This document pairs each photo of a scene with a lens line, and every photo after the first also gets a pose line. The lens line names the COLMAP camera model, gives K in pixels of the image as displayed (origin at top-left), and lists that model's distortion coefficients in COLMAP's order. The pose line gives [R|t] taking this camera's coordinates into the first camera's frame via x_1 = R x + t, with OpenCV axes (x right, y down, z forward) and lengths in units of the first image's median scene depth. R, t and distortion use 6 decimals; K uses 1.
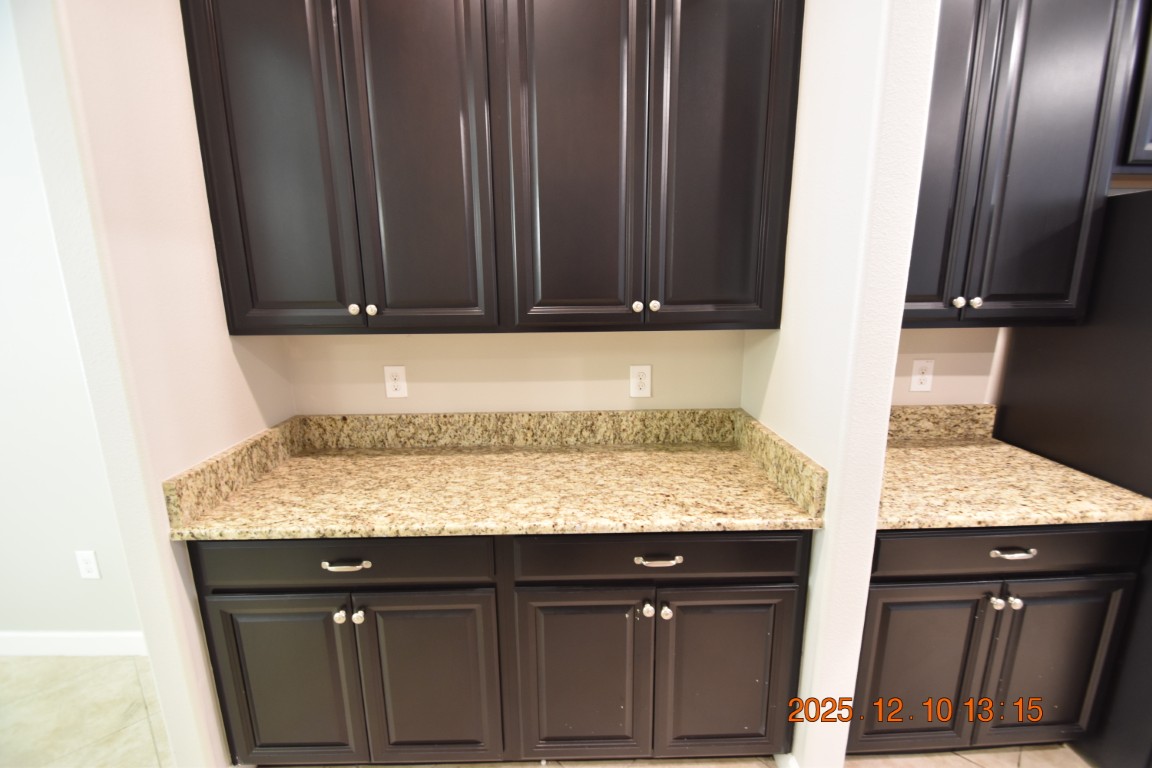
lens RADIAL K [[512.4, 0, 572.6], [0, 512.4, 391.0], [0, 0, 1]] dist [0.019947, -0.020658]
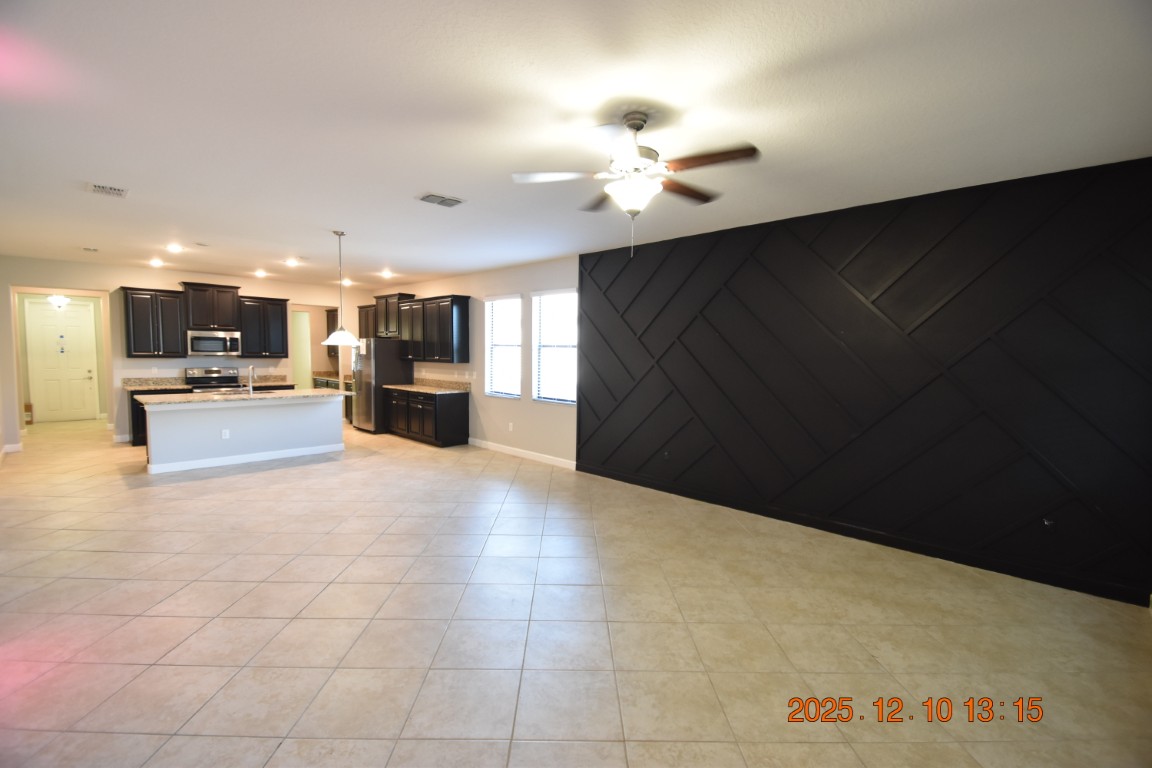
lens RADIAL K [[512.4, 0, 572.6], [0, 512.4, 391.0], [0, 0, 1]] dist [0.019947, -0.020658]
pose [[0.687100, 0.072948, -0.722892, 6.358249], [-0.177755, 0.981589, -0.069901, 0.239318], [0.704484, 0.176526, 0.687416, -1.390415]]
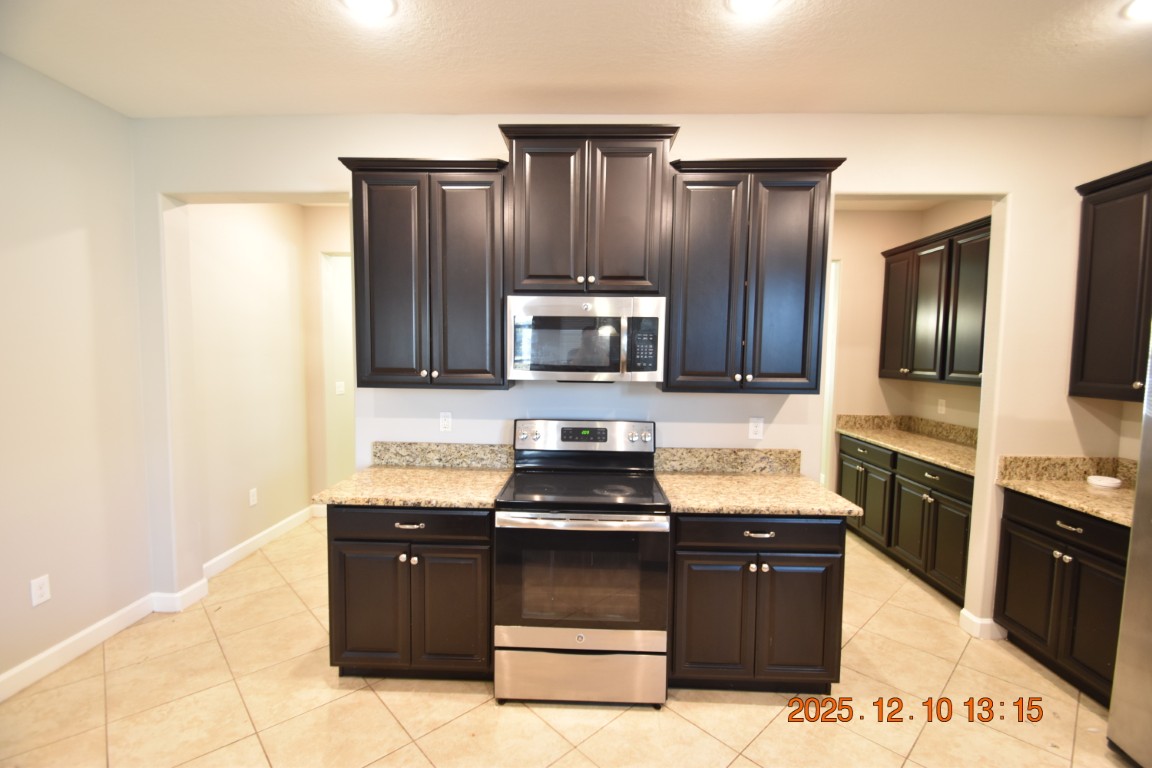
lens RADIAL K [[512.4, 0, 572.6], [0, 512.4, 391.0], [0, 0, 1]] dist [0.019947, -0.020658]
pose [[-0.053493, 0.082291, -0.995172, 1.996320], [-0.228199, 0.969219, 0.092411, 0.076791], [0.972144, 0.232041, -0.033067, -0.492748]]
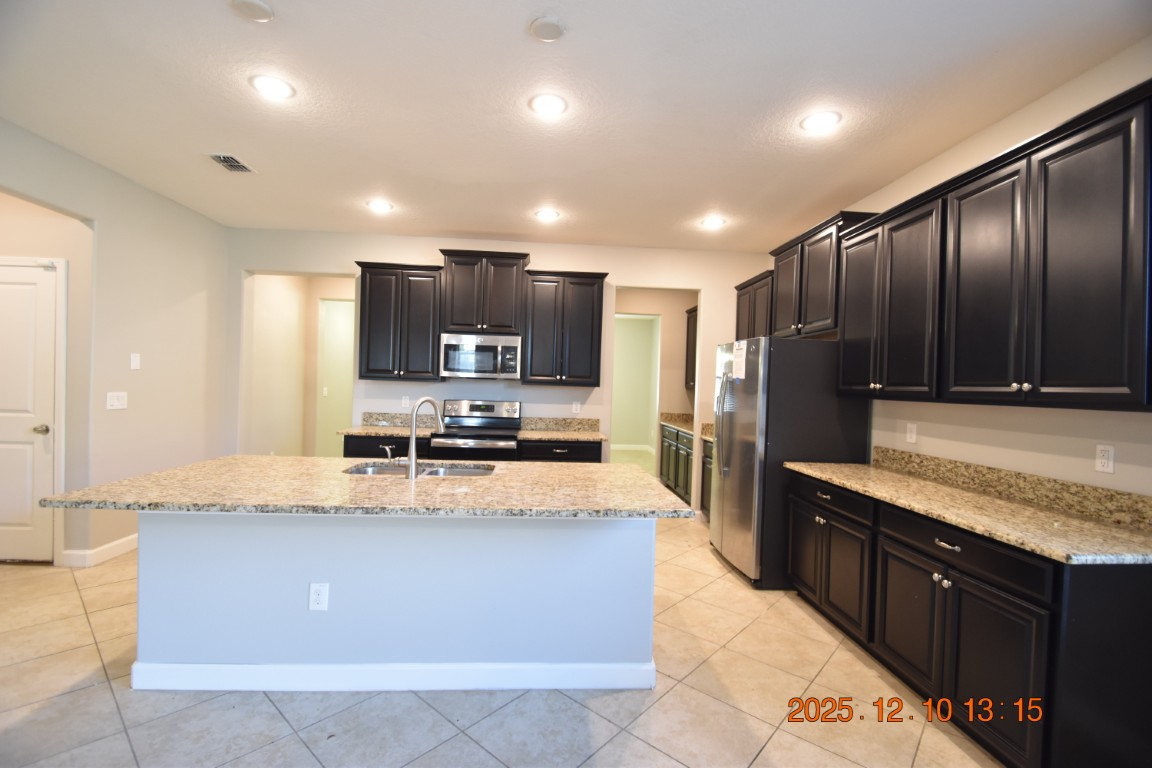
lens RADIAL K [[512.4, 0, 572.6], [0, 512.4, 391.0], [0, 0, 1]] dist [0.019947, -0.020658]
pose [[0.039919, 0.022772, -0.998943, 3.297536], [-0.247487, 0.968814, 0.012196, 0.084315], [0.968068, 0.246739, 0.044310, -0.155975]]
